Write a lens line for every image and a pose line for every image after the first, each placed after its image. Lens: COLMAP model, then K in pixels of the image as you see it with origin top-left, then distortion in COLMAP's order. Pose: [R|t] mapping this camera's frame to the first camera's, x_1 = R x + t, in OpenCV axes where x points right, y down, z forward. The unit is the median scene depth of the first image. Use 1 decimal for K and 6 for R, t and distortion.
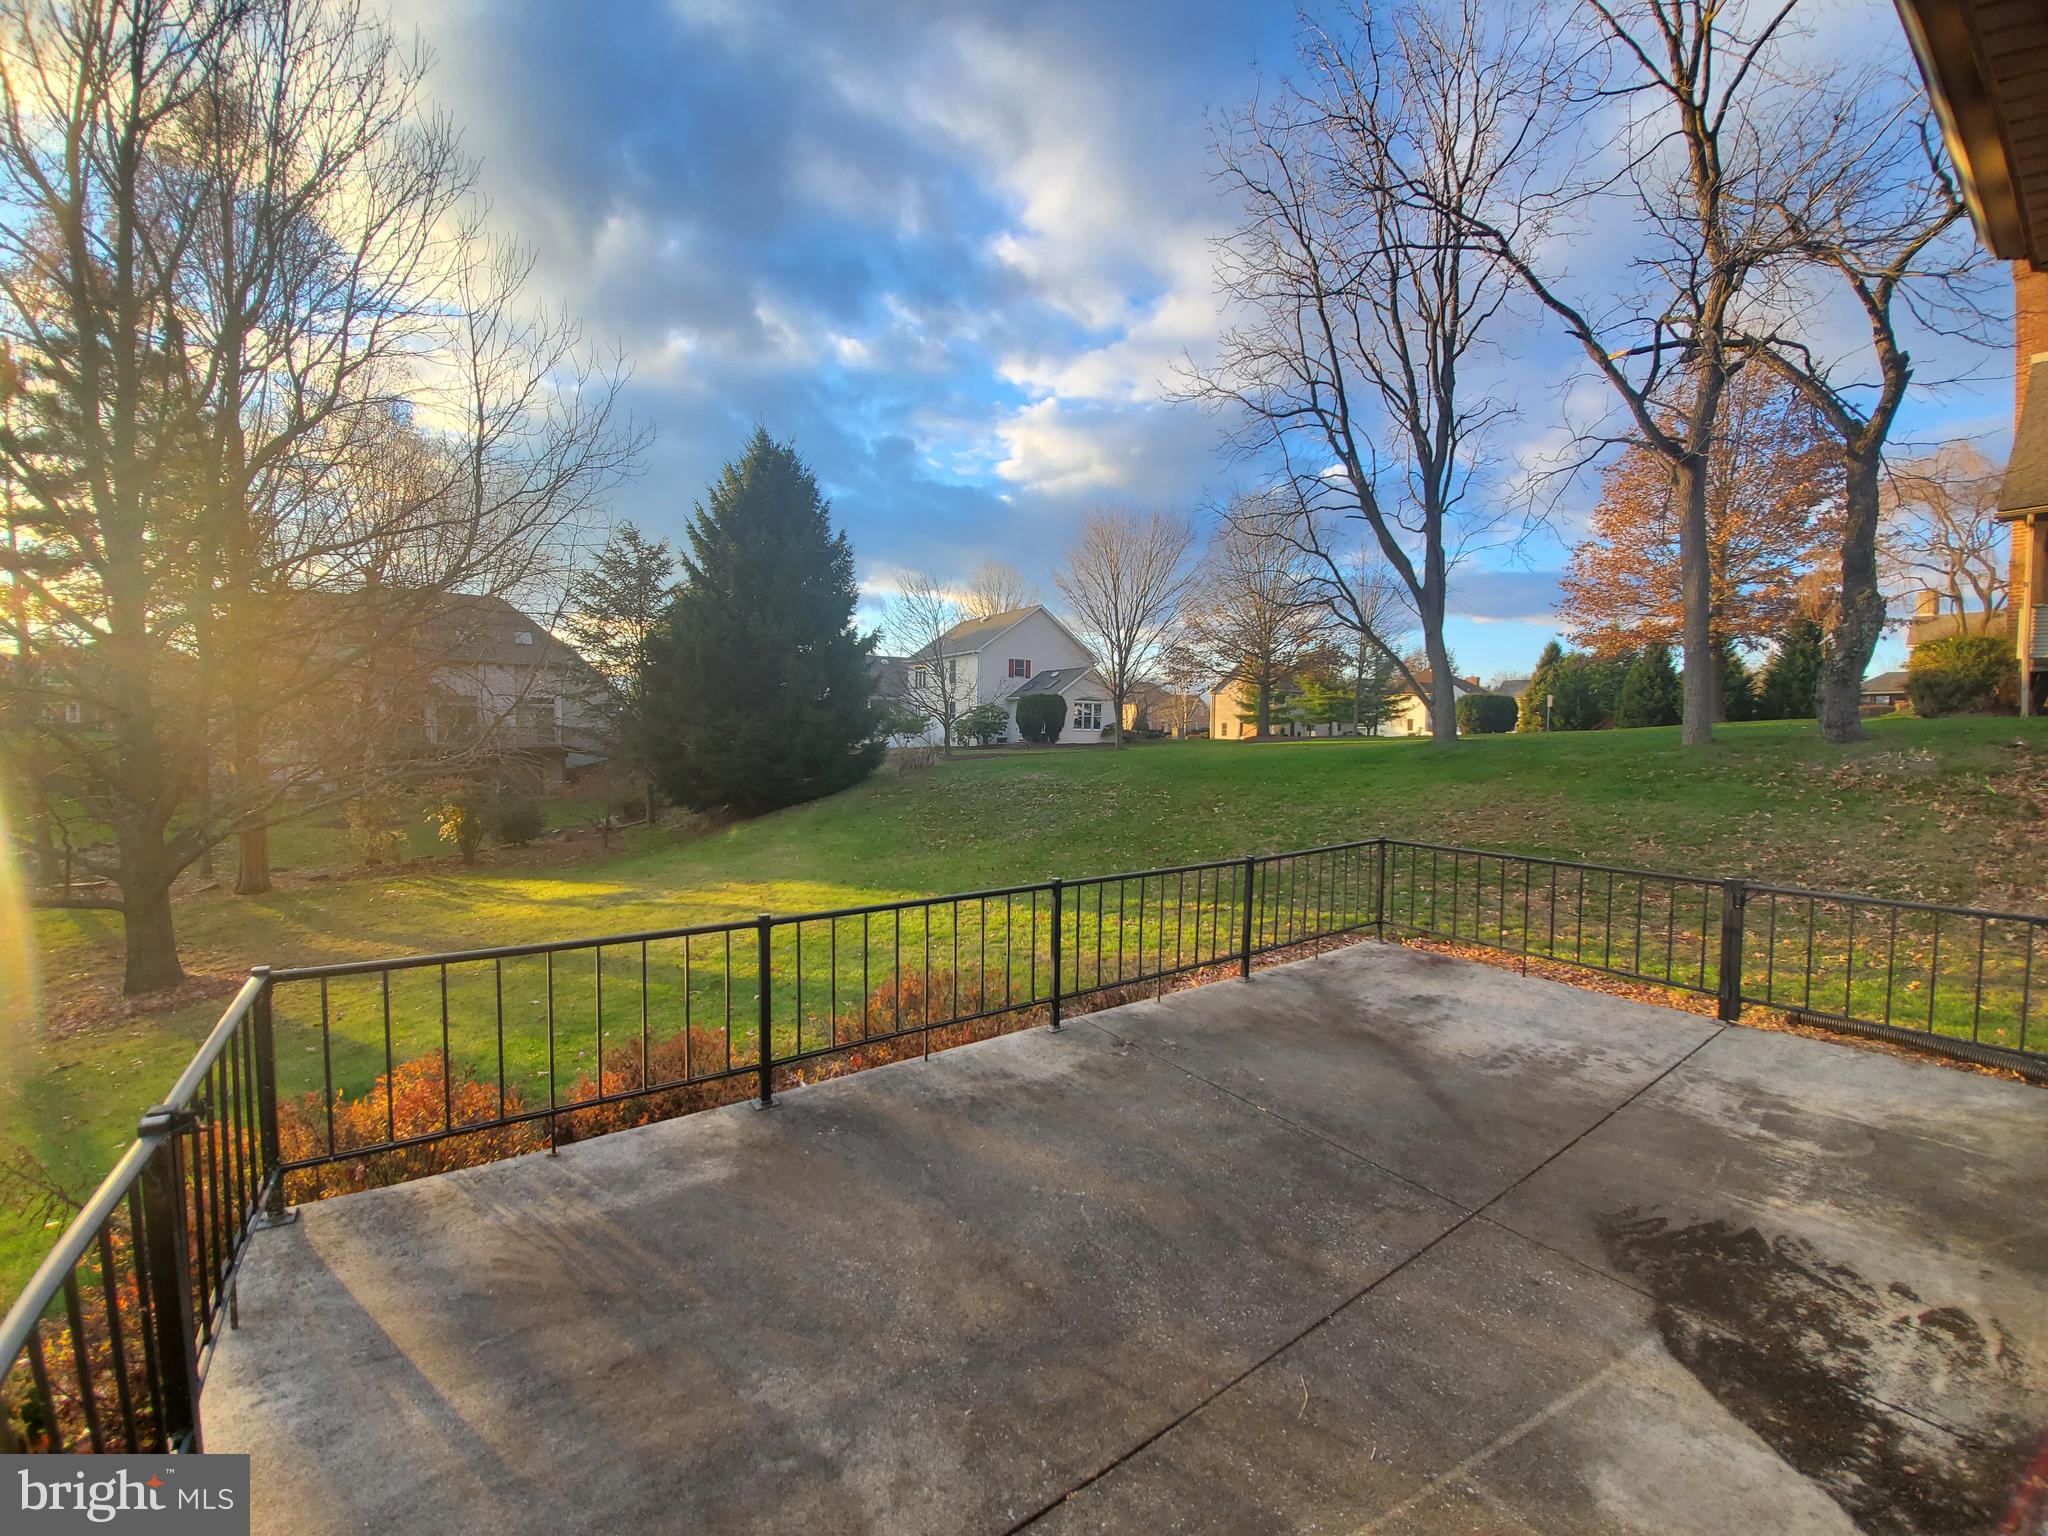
lens RADIAL K [[804.7, 0, 1039.1], [0, 804.7, 776.4], [0, 0, 1]] dist [0.008891, -0.014510]
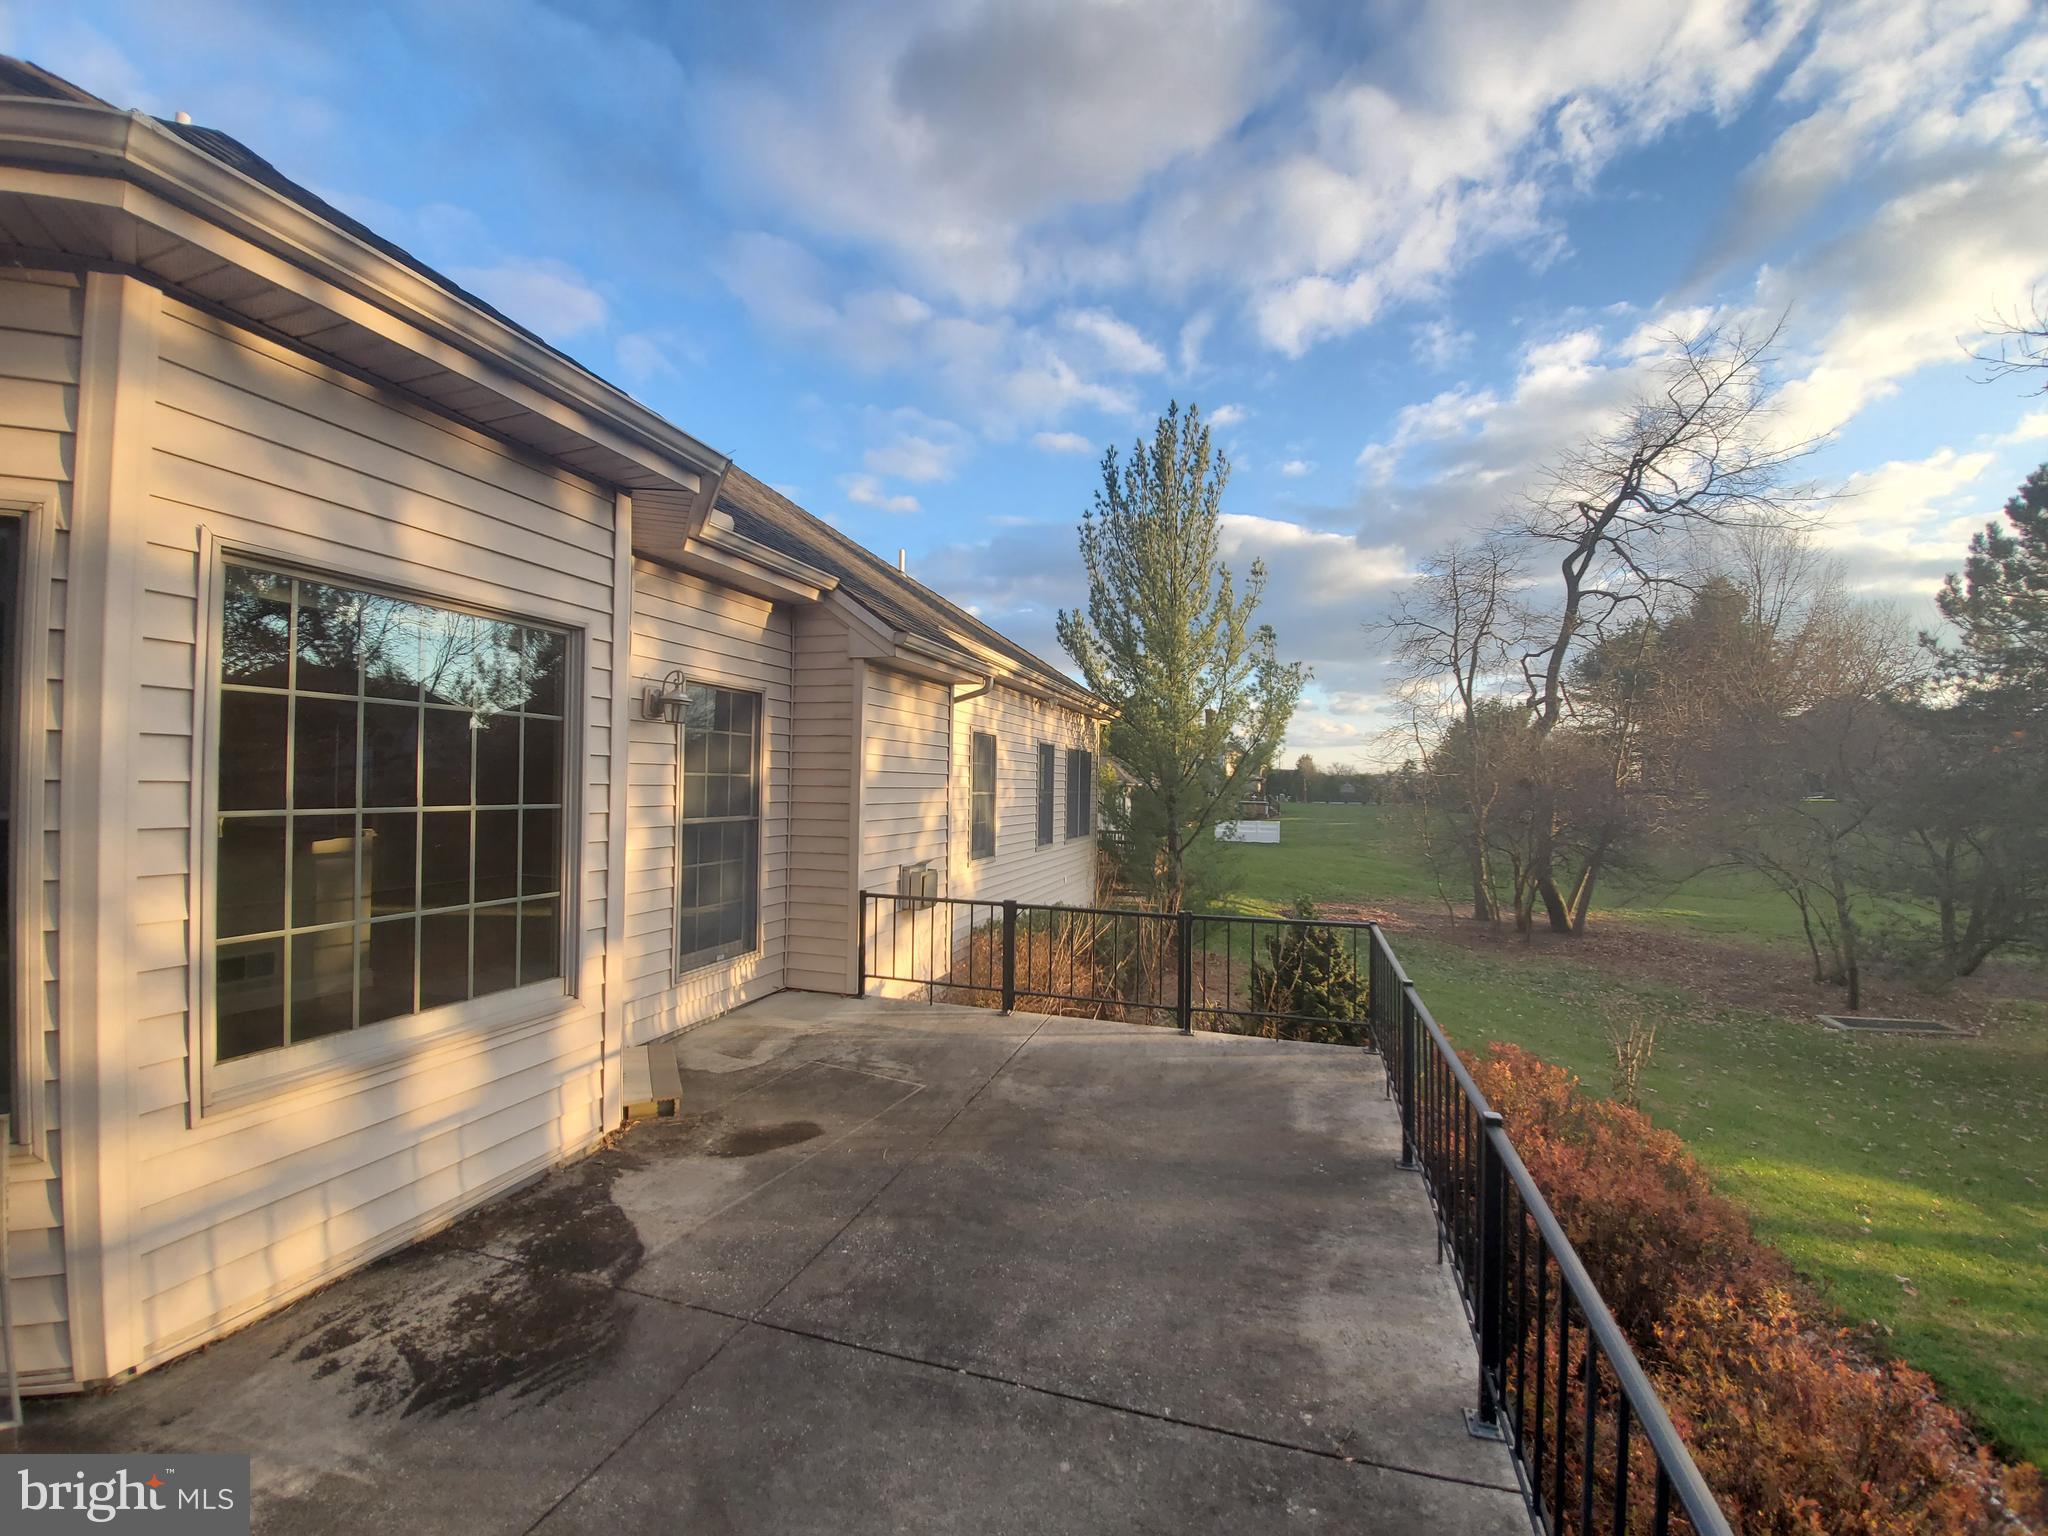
lens RADIAL K [[804.7, 0, 1039.1], [0, 804.7, 776.4], [0, 0, 1]] dist [0.008891, -0.014510]
pose [[-0.802021, -0.030723, -0.596505, 1.031987], [-0.056361, 0.998113, 0.024372, -0.144967], [0.594630, 0.053166, -0.802240, 2.320161]]
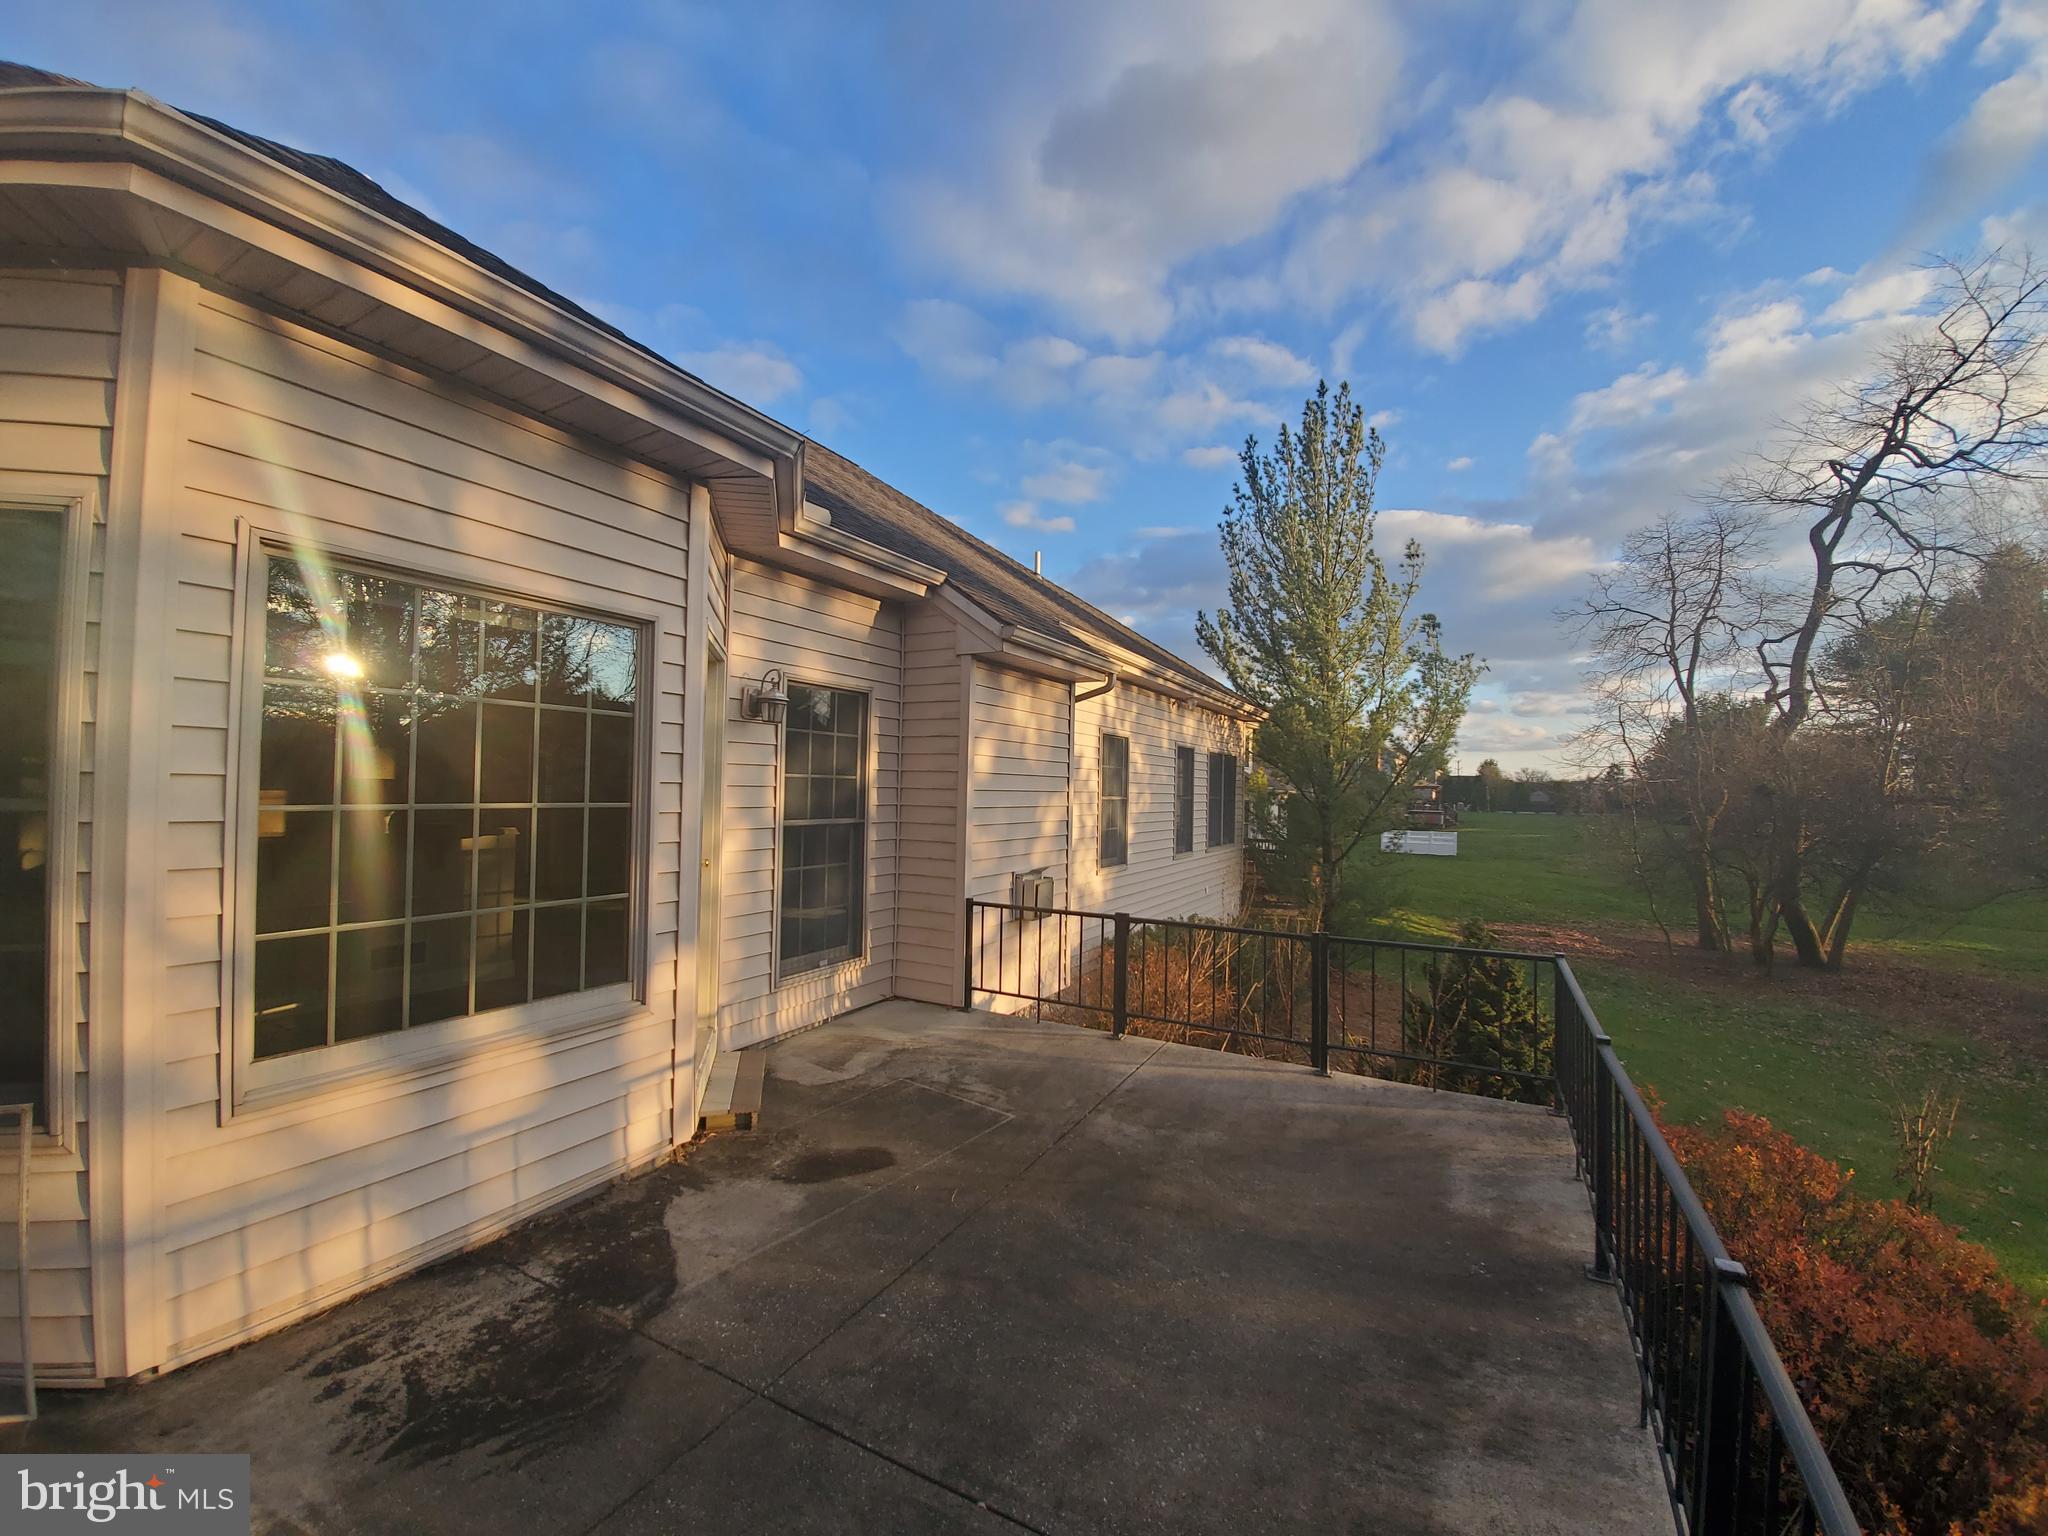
lens RADIAL K [[804.7, 0, 1039.1], [0, 804.7, 776.4], [0, 0, 1]] dist [0.008891, -0.014510]
pose [[-0.900440, -0.034614, -0.433601, 0.805919], [-0.050682, 0.998388, 0.025548, -0.128243], [0.432018, 0.044980, -0.900743, 2.214485]]
